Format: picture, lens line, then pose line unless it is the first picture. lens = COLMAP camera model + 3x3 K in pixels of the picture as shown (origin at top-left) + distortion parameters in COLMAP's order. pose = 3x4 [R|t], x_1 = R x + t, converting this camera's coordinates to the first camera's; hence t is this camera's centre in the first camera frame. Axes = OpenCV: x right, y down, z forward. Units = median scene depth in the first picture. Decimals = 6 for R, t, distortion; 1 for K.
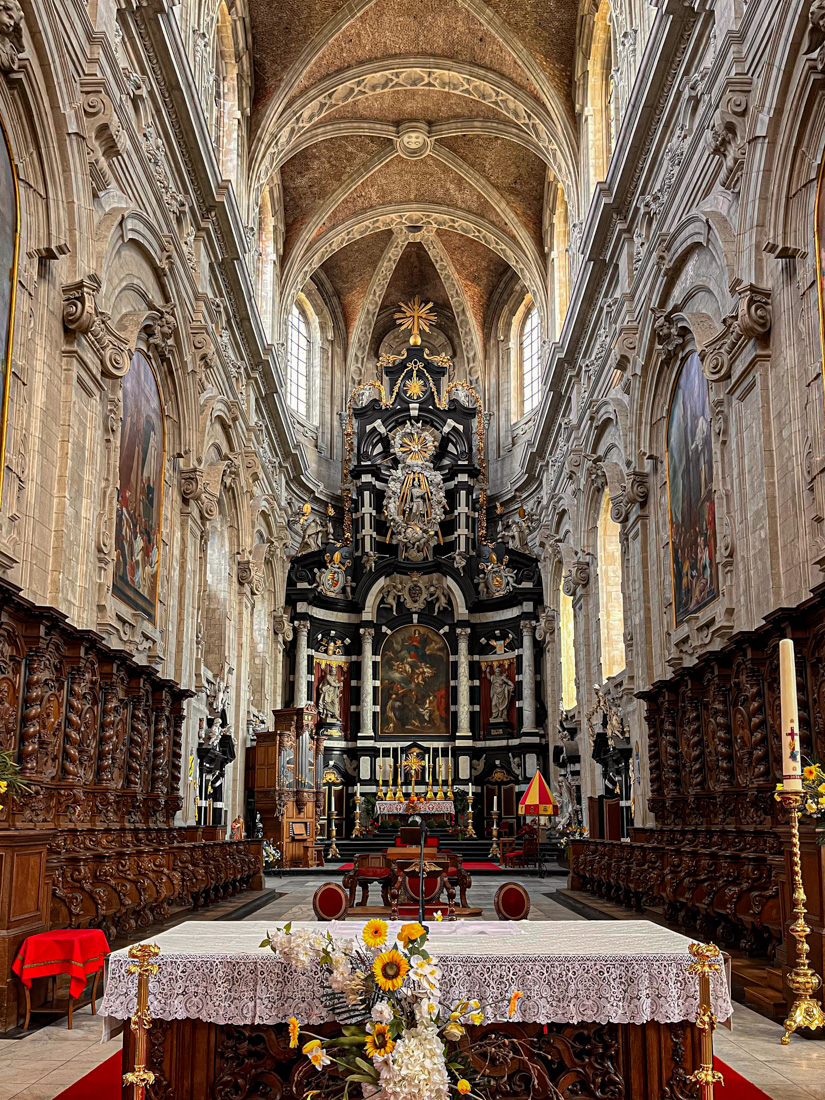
lens RADIAL K [[460.0, 0, 415.5], [0, 460.0, 551.6], [0, 0, 1]] dist [0.028804, 0.000048]
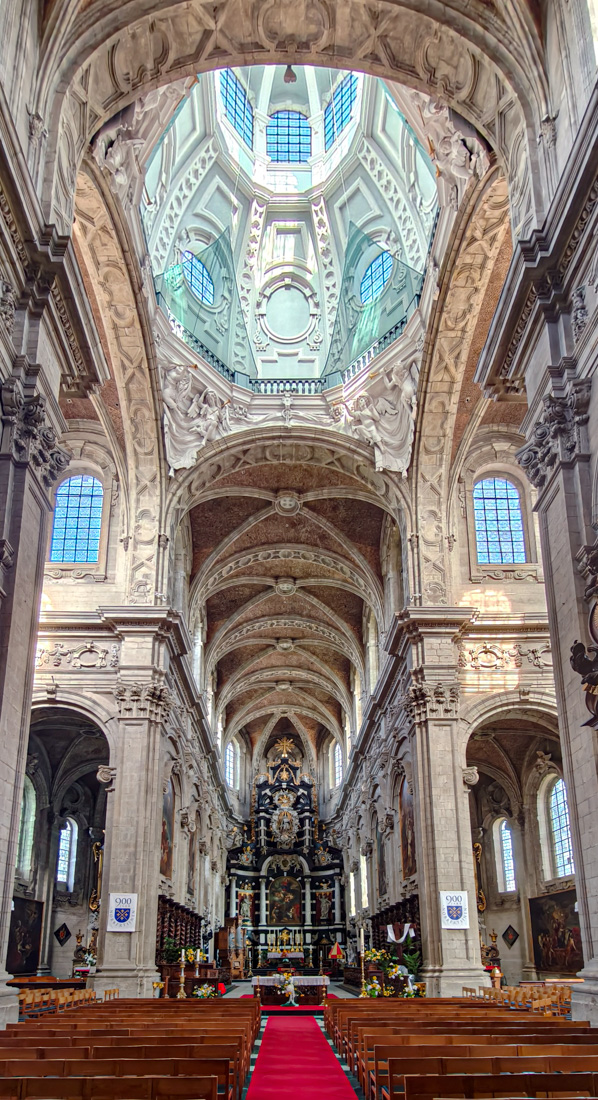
lens RADIAL K [[999.9, 0, 299.0], [0, 999.9, 550.0], [0, 0, 1]] dist [-0.003663, -0.000060]
pose [[0.999981, -0.001600, -0.005951, 0.094298], [0.002497, 0.988086, 0.153885, -2.077105], [0.005634, -0.153897, 0.988071, -3.386984]]
